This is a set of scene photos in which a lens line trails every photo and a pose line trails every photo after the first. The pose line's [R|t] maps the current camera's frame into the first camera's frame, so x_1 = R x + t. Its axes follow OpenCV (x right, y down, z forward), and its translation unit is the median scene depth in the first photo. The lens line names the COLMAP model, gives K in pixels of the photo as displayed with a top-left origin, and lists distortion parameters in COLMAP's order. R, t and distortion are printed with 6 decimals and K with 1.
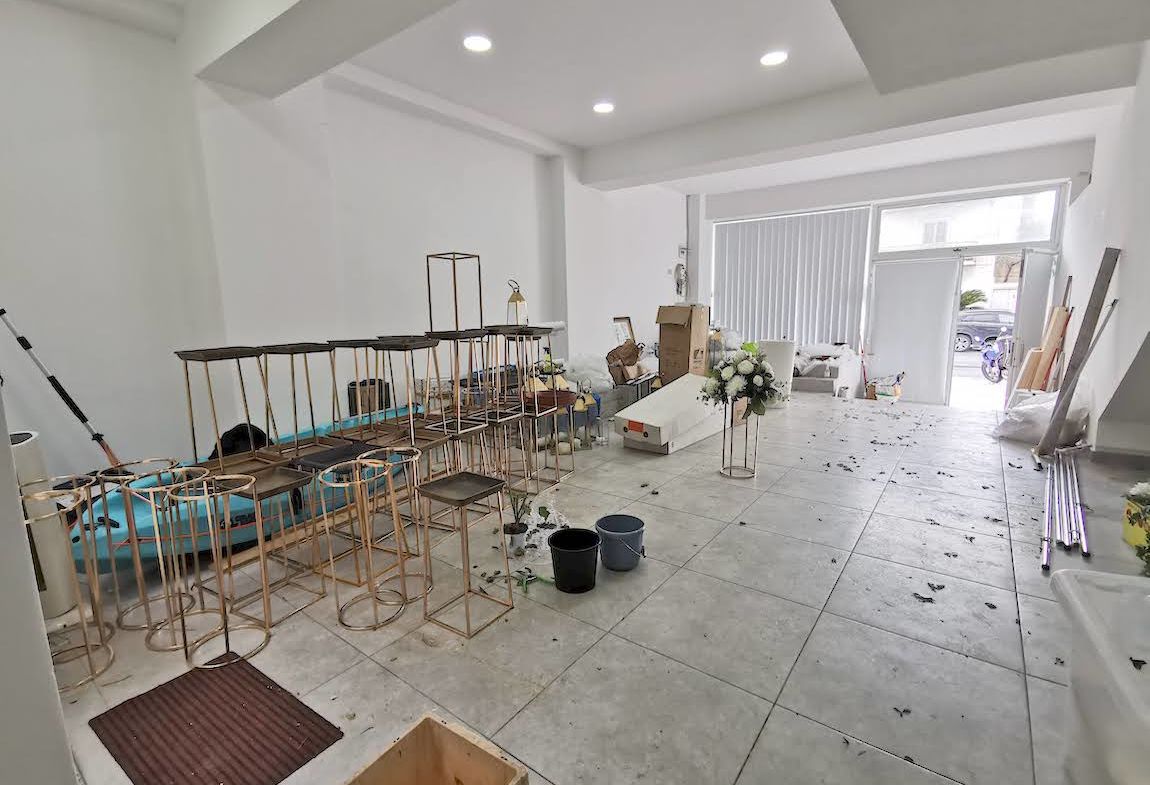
lens RADIAL K [[530.7, 0, 575.0], [0, 530.7, 392.5], [0, 0, 1]] dist [0.012912, -0.000244]
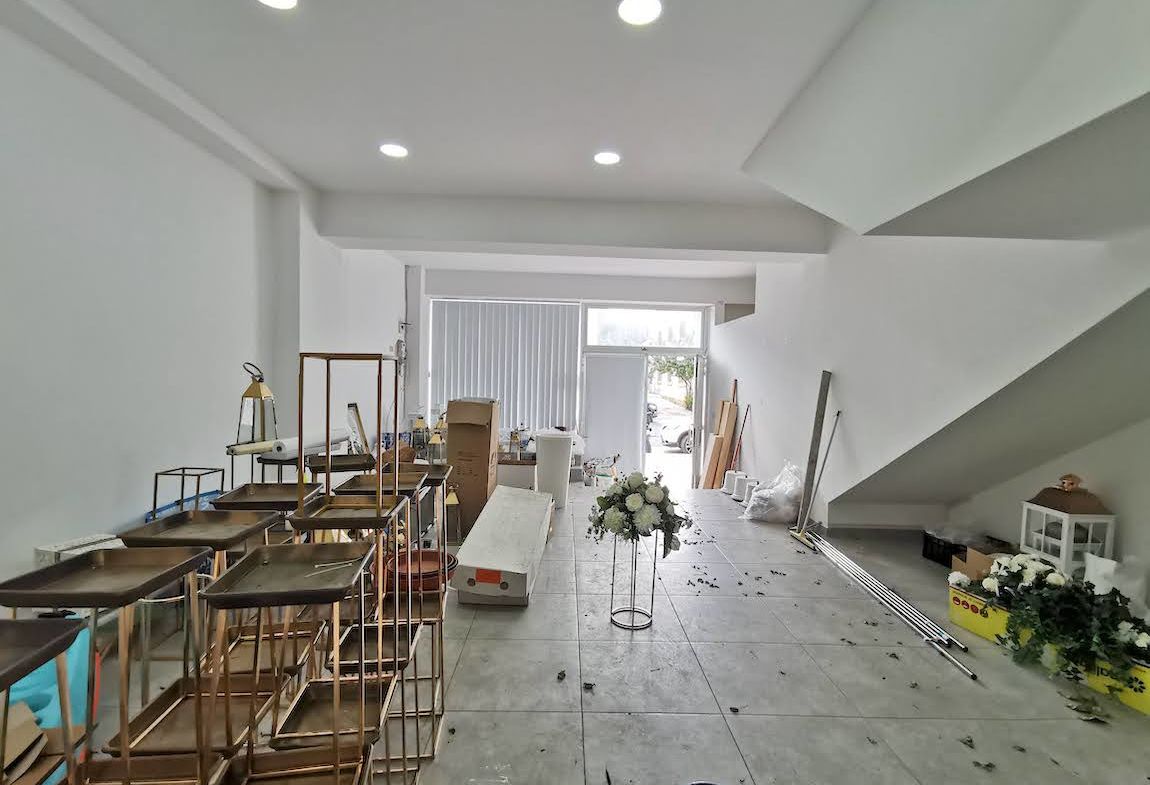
lens RADIAL K [[530.7, 0, 575.0], [0, 530.7, 392.5], [0, 0, 1]] dist [0.012912, -0.000244]
pose [[0.783682, 0.013178, 0.621023, -0.165548], [0.062486, 0.993031, -0.099924, -0.070685], [-0.618012, 0.117113, 0.777397, 0.213136]]
